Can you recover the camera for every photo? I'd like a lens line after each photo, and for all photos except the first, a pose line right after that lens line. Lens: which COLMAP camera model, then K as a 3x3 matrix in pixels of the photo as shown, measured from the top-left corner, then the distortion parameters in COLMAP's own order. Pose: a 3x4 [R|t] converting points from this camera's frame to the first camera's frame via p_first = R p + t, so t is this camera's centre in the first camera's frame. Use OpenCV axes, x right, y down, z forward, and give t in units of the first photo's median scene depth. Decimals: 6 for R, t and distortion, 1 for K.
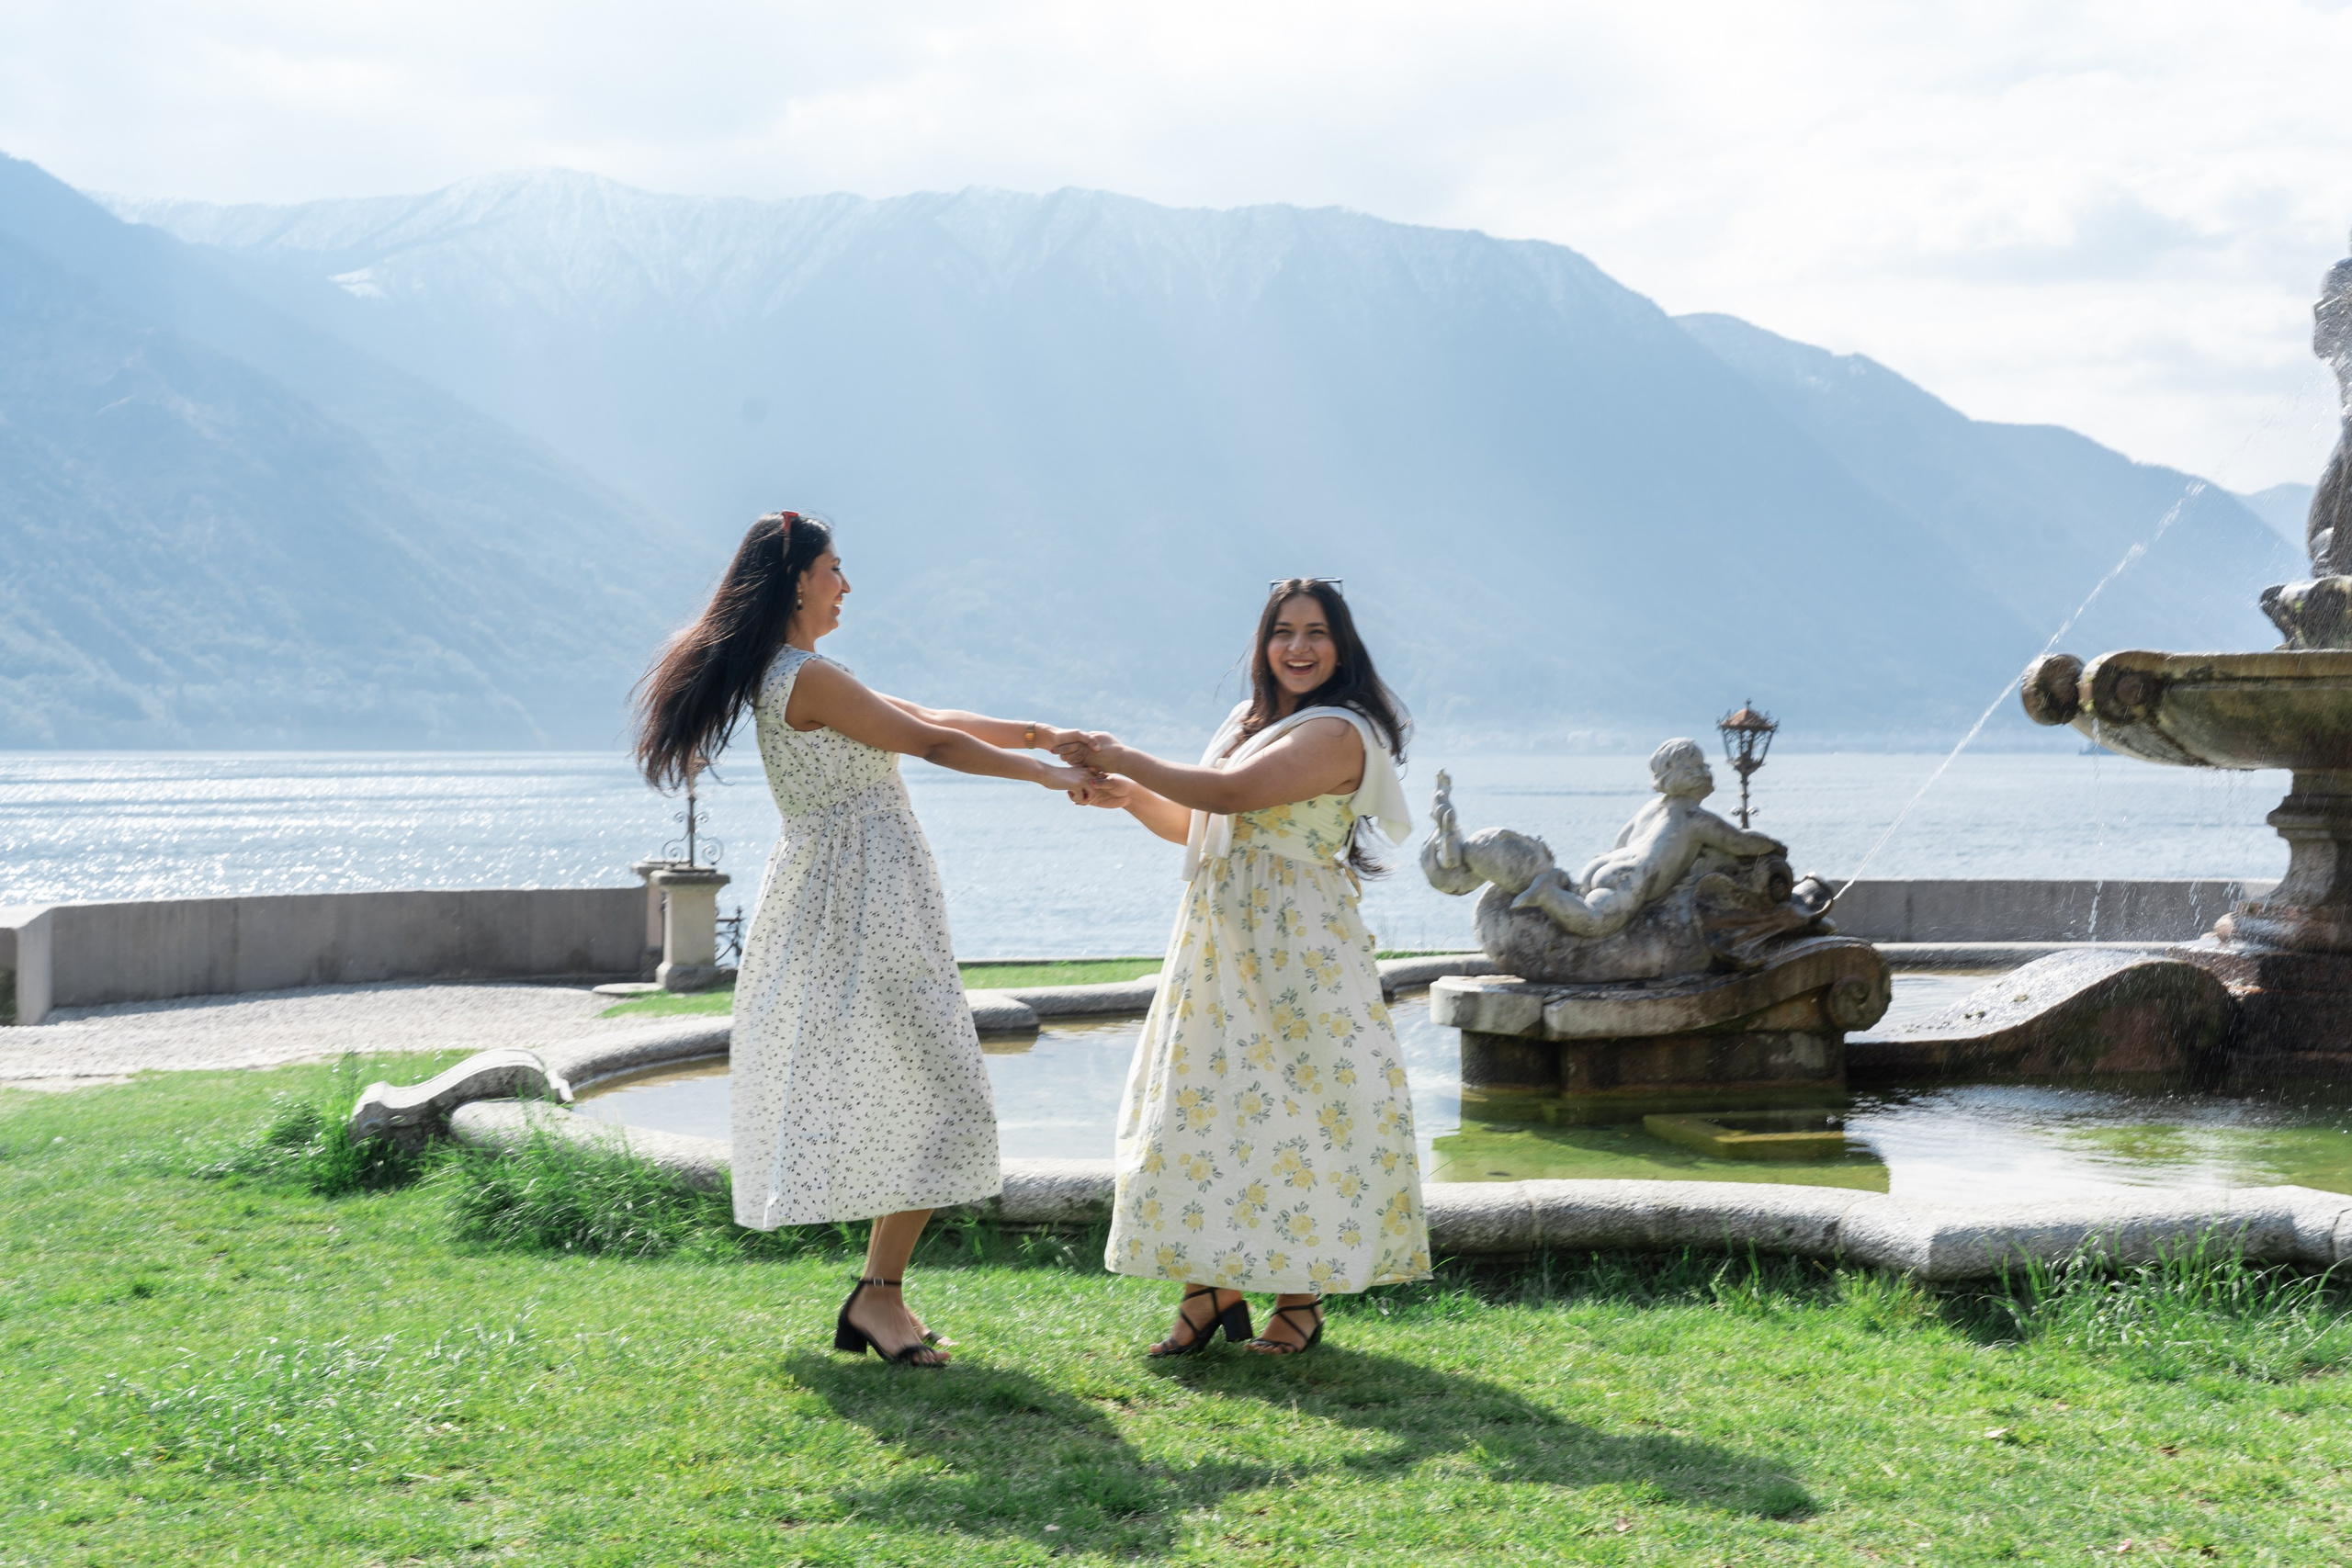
lens RADIAL K [[2985.7, 0, 1176.0], [0, 2985.7, 784.0], [0, 0, 1]] dist [-0.014128, 0.058107]
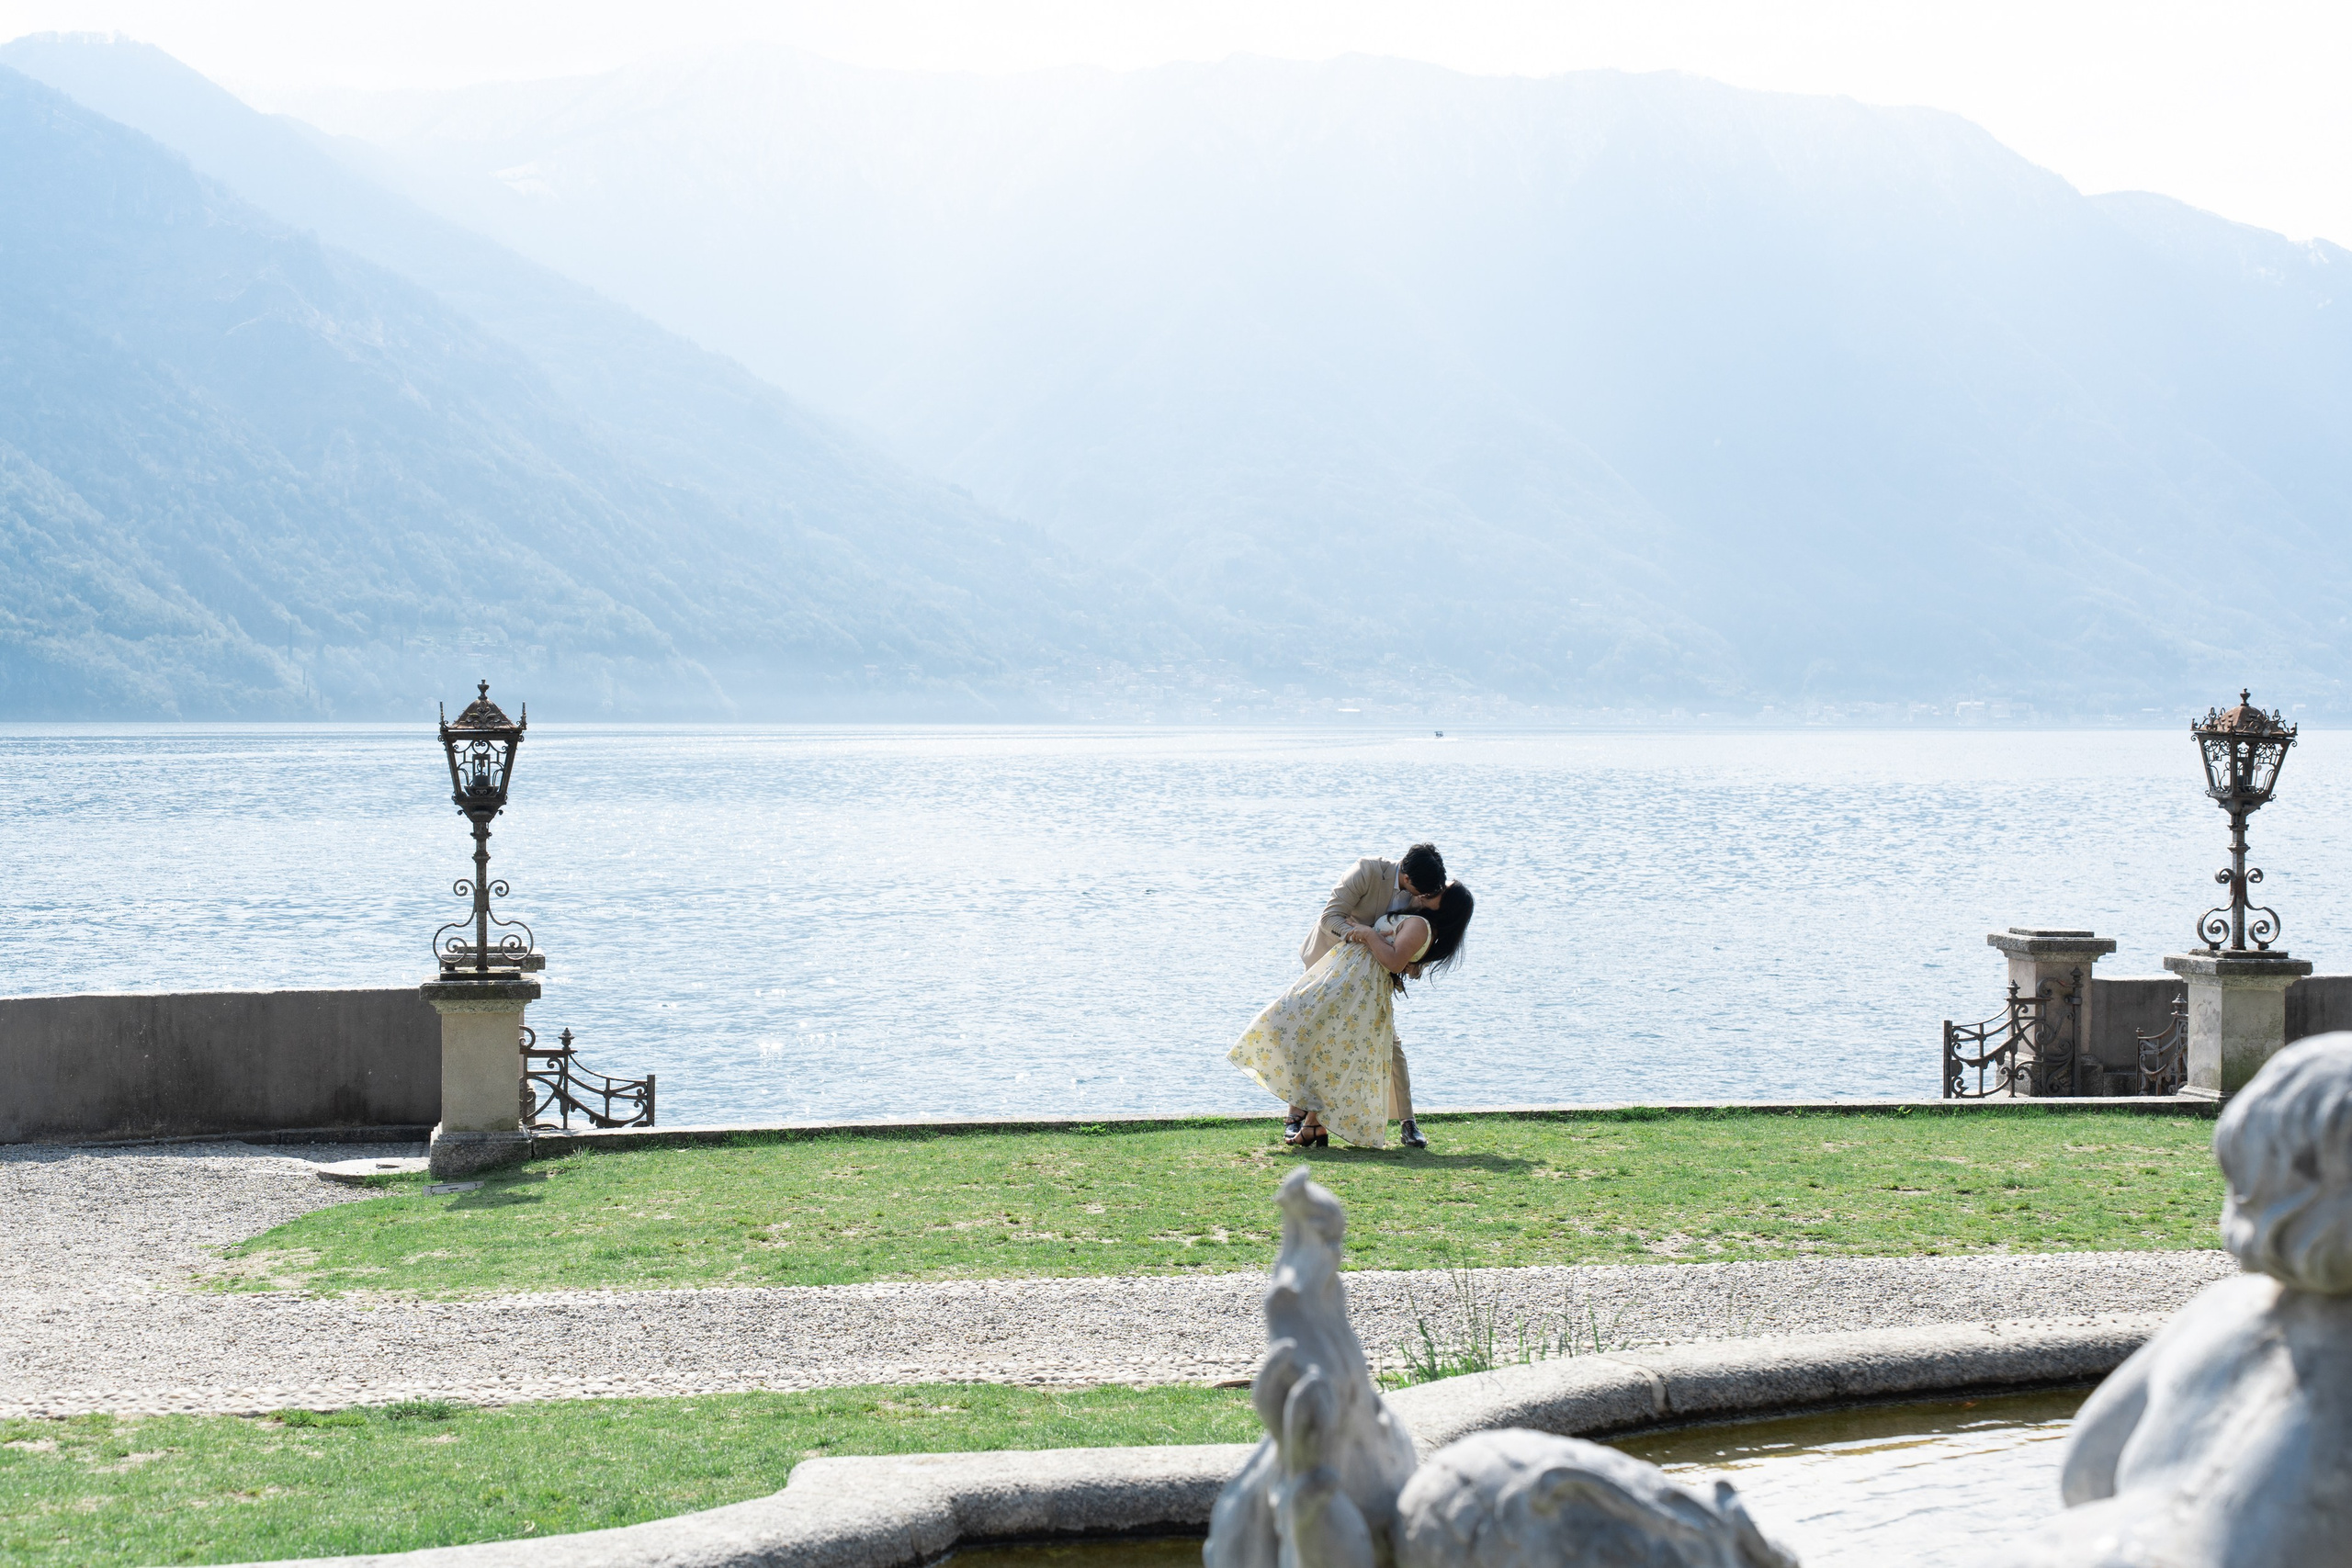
lens RADIAL K [[3407.7, 0, 1146.9], [0, 3407.7, 775.4], [0, 0, 1]] dist [-0.002795, -0.025920]
pose [[0.994722, 0.002418, -0.102580, 0.098690], [-0.001834, 0.999982, 0.005793, -0.035348], [0.102592, -0.005574, 0.994708, 0.697723]]
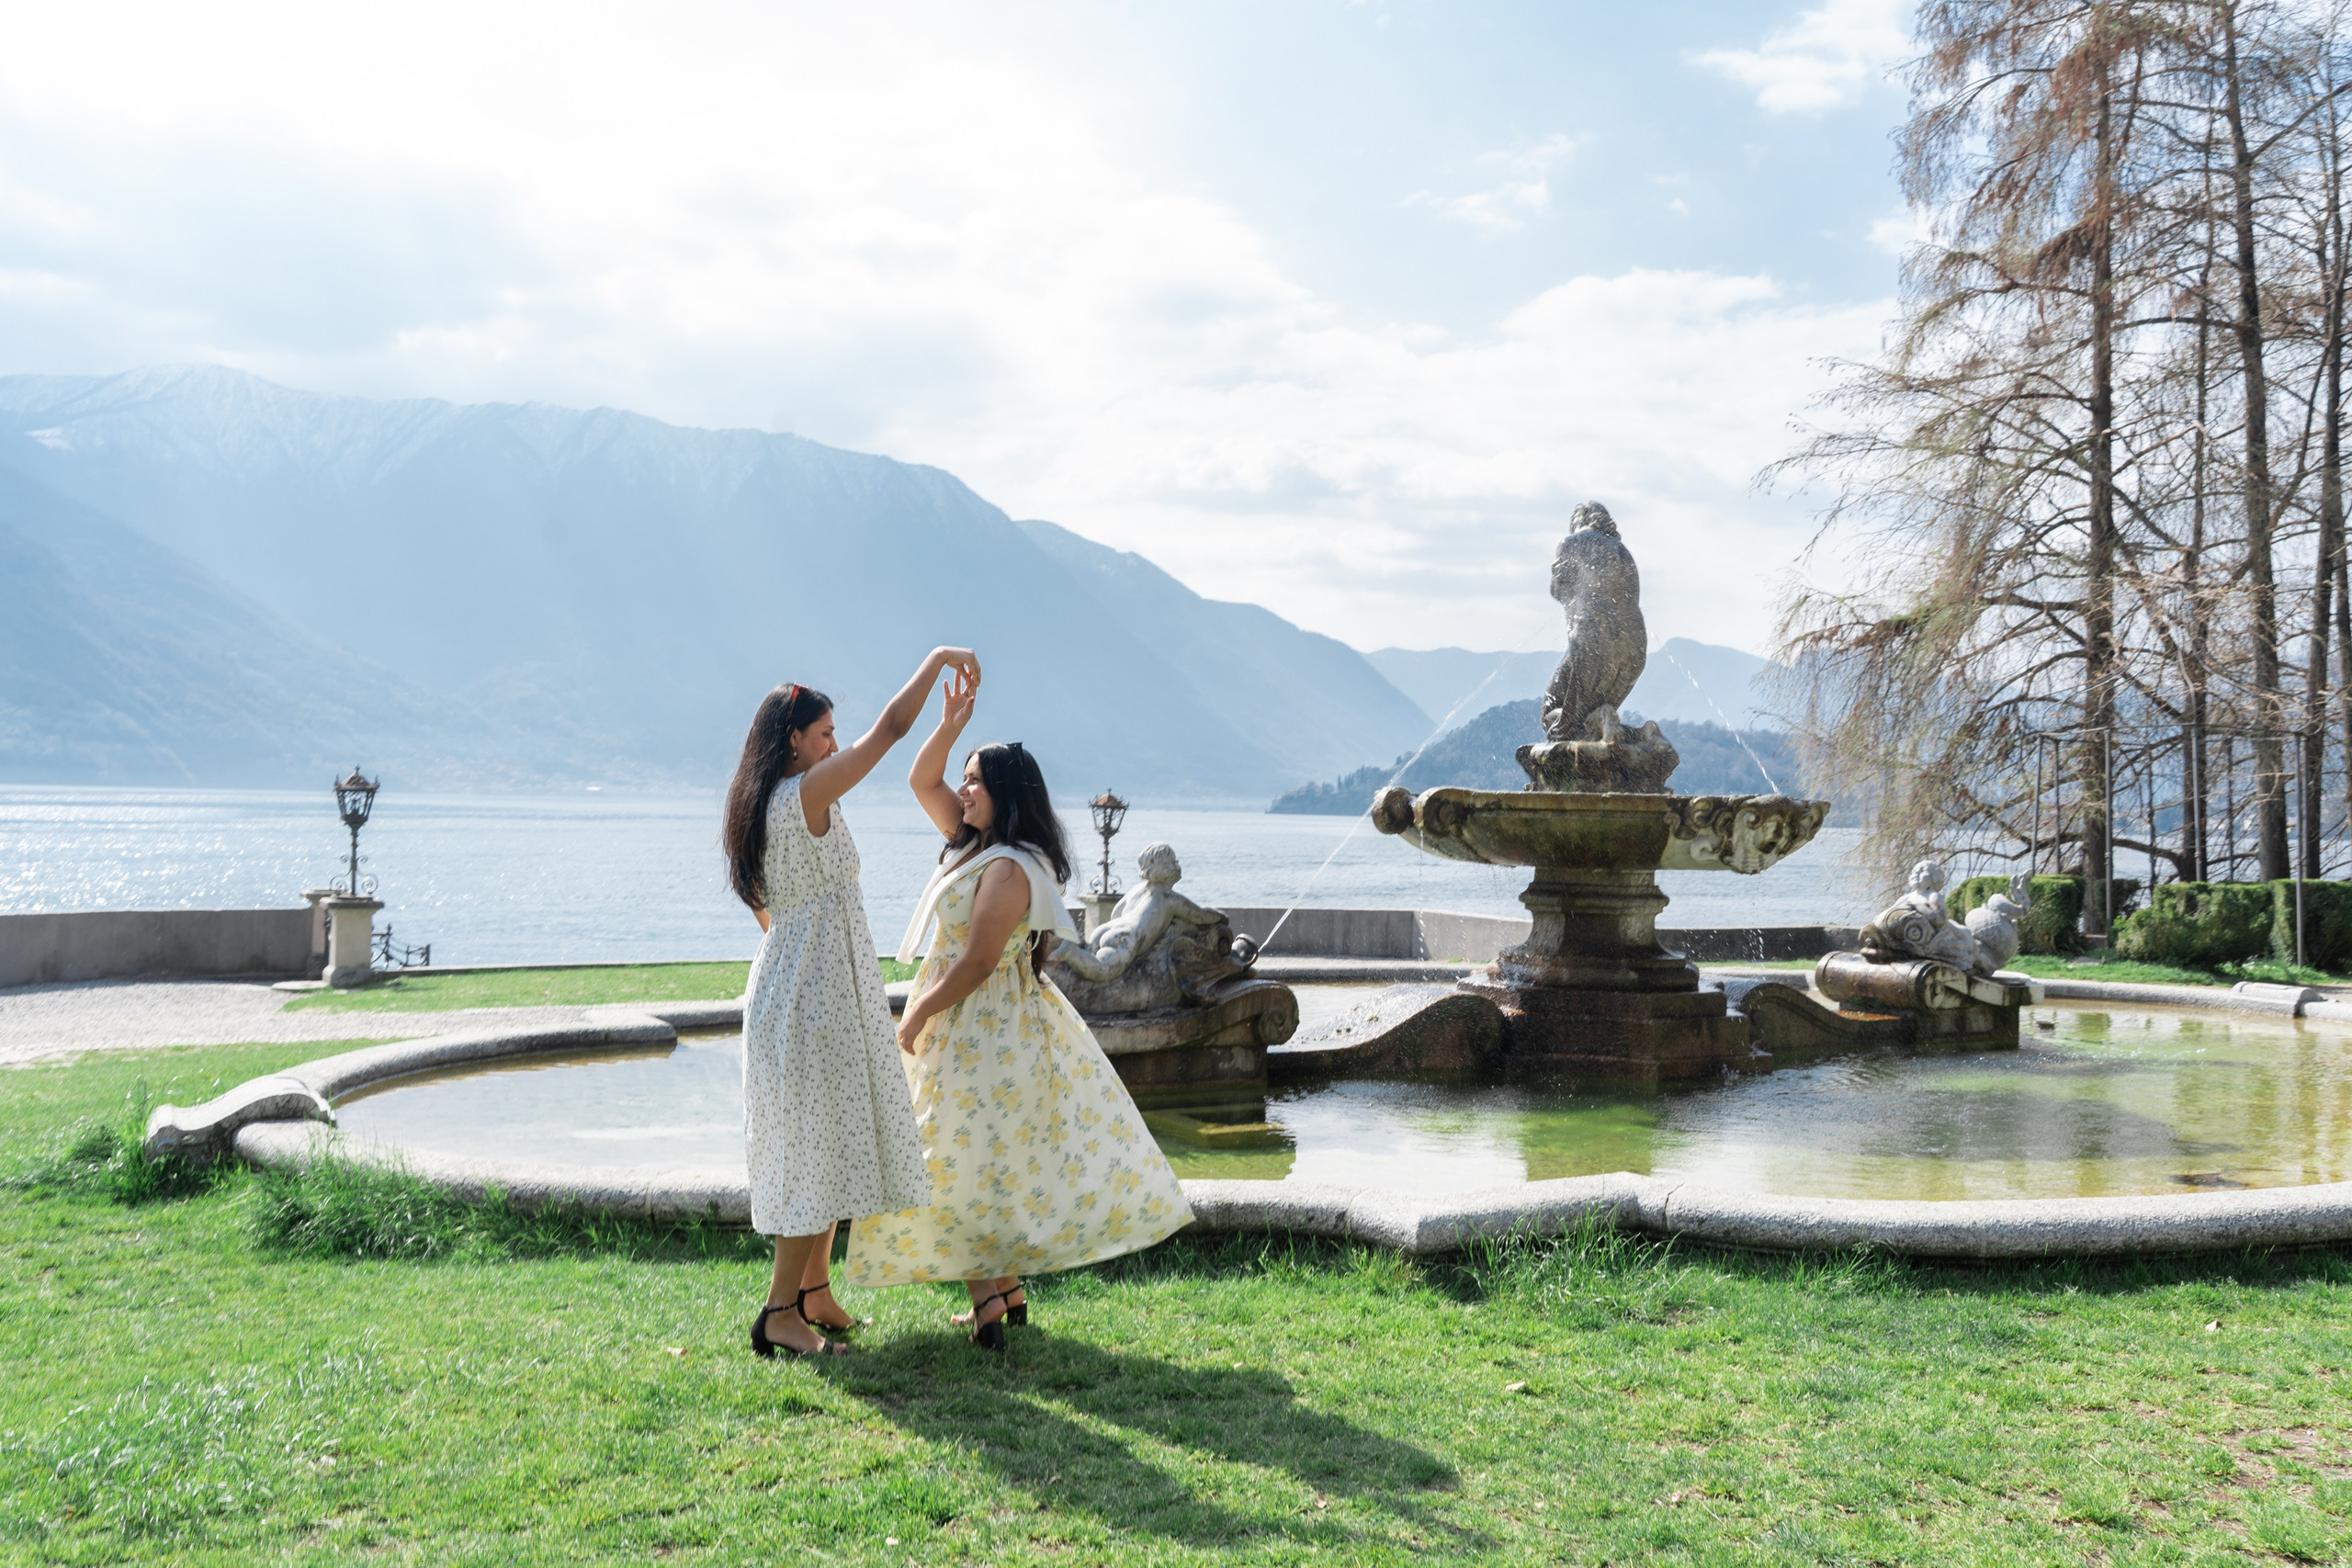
lens RADIAL K [[1968.1, 0, 1213.0], [0, 1968.1, 795.8], [0, 0, 1]] dist [0.004659, -0.015609]
pose [[0.962983, 0.022228, 0.268644, -0.059753], [-0.018454, 0.999692, -0.016564, -0.021572], [-0.268929, 0.010994, 0.963097, 0.072200]]
